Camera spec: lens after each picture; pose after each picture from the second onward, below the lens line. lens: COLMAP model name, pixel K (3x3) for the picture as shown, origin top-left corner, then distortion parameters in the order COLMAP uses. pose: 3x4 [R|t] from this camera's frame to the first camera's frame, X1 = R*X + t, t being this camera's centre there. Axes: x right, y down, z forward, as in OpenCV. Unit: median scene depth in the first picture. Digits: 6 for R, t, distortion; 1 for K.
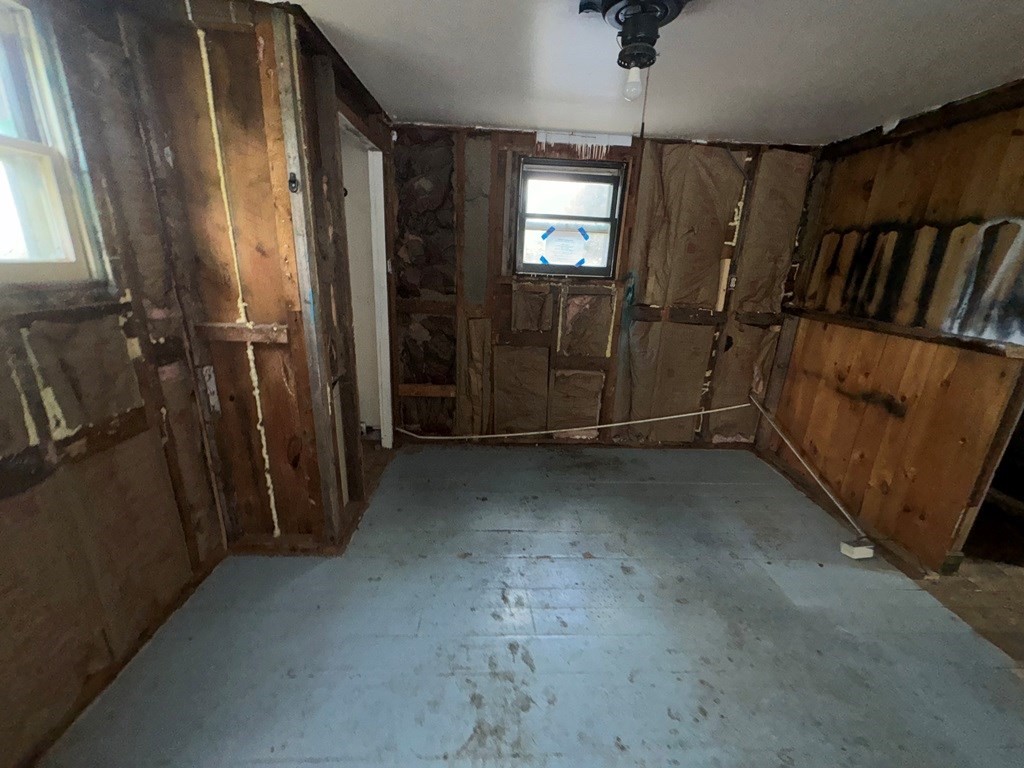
lens RADIAL K [[406.6, 0, 510.4], [0, 406.6, 384.0], [0, 0, 1]] dist [-0.001937, 0.000179]
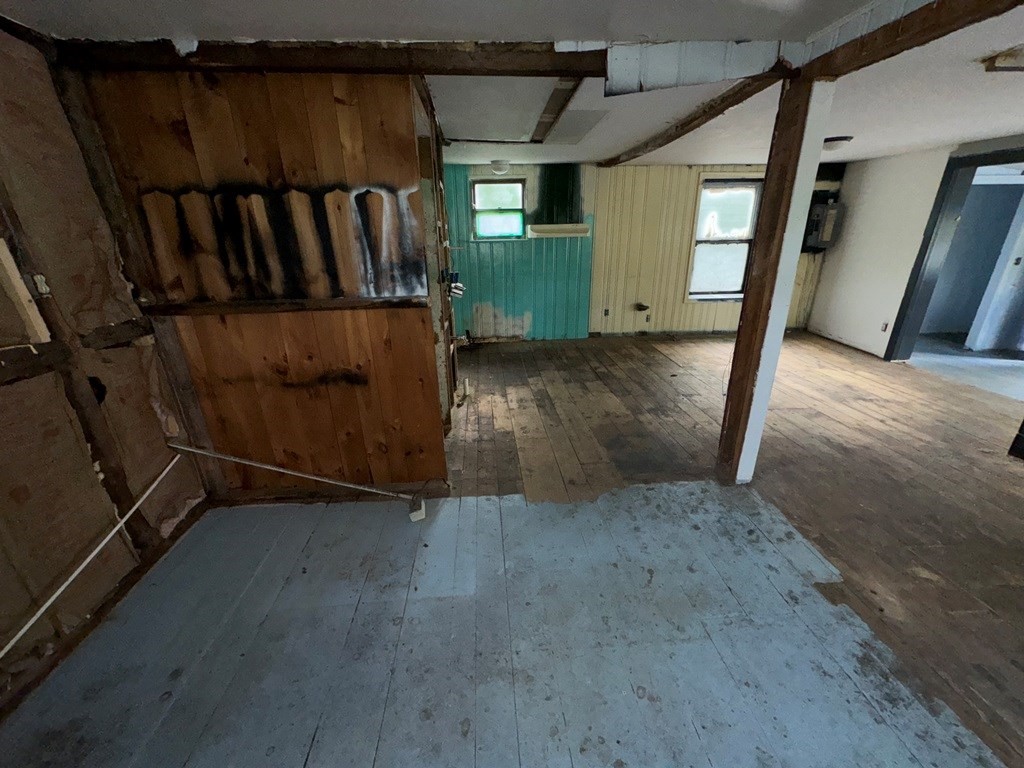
lens RADIAL K [[406.6, 0, 510.6], [0, 406.6, 383.3], [0, 0, 1]] dist [-0.001937, 0.000179]
pose [[-0.038402, -0.387226, 0.921185, -0.001203], [0.312343, 0.871022, 0.379160, -0.167230], [-0.949193, 0.302286, 0.087498, 0.478363]]
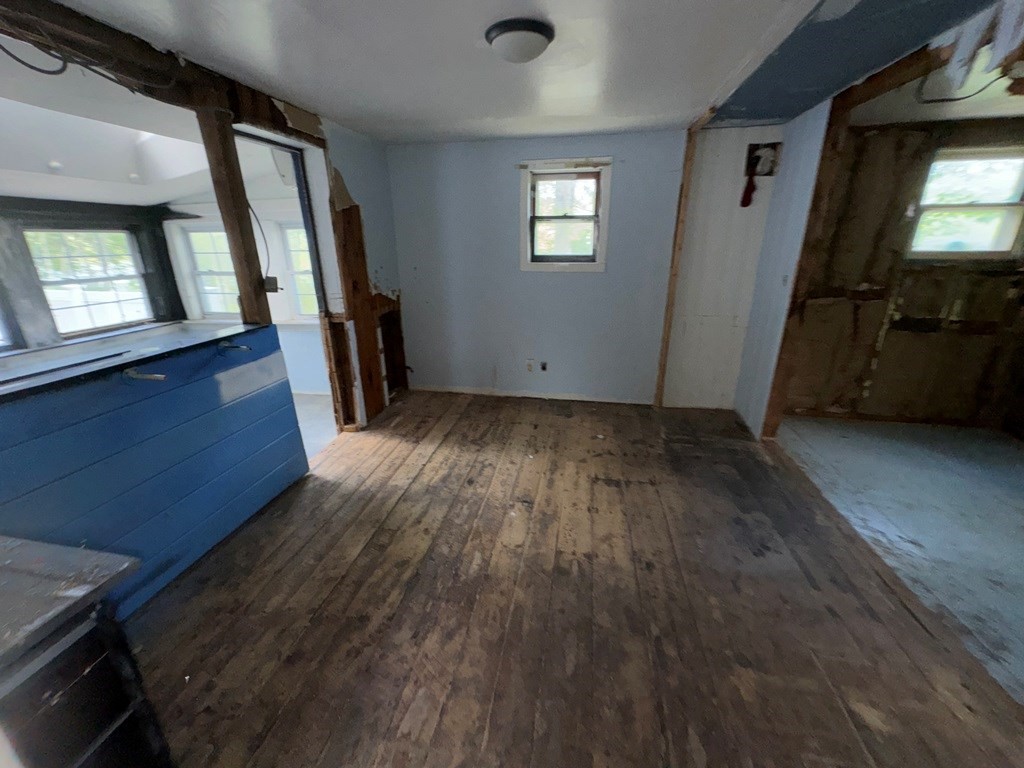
lens RADIAL K [[406.6, 0, 511.5], [0, 406.6, 382.0], [0, 0, 1]] dist [-0.001937, 0.000179]
pose [[-0.216087, 0.279516, -0.935509, 0.953923], [-0.291104, 0.896125, 0.334989, 0.208224], [0.931968, 0.344718, -0.112273, -0.557527]]
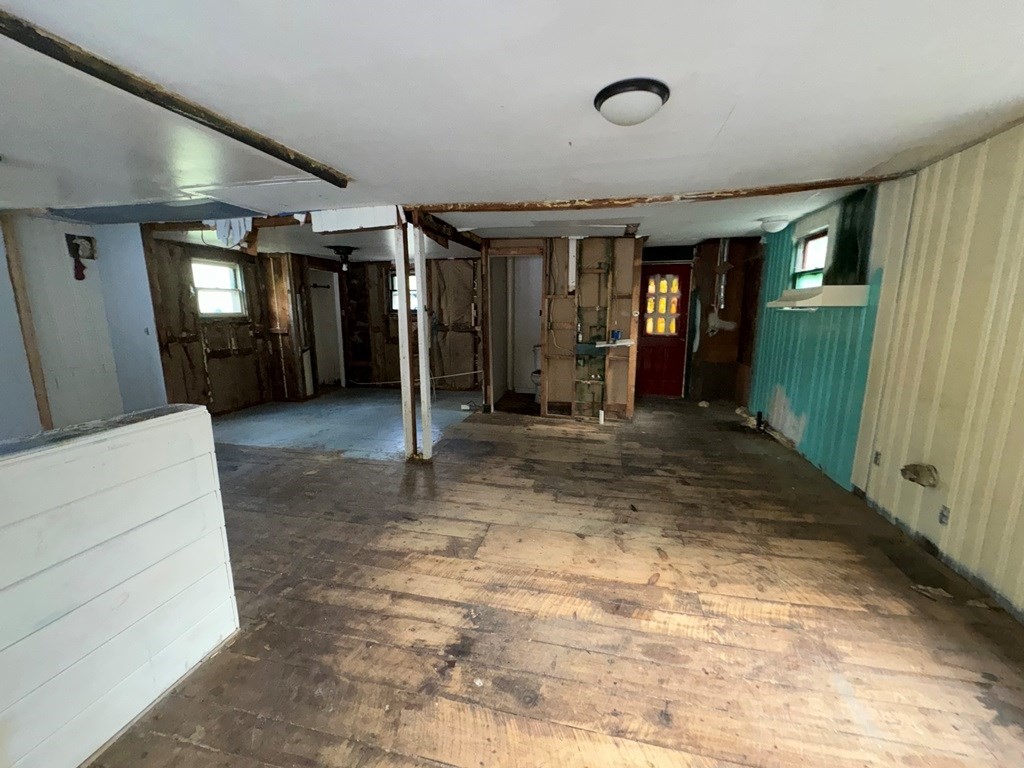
lens RADIAL K [[406.6, 0, 510.3], [0, 406.6, 382.5], [0, 0, 1]] dist [-0.001937, 0.000179]
pose [[0.965431, 0.001388, -0.260656, 1.510987], [-0.034277, 0.991978, -0.121675, 0.463296], [0.258396, 0.126403, 0.957734, -1.237467]]
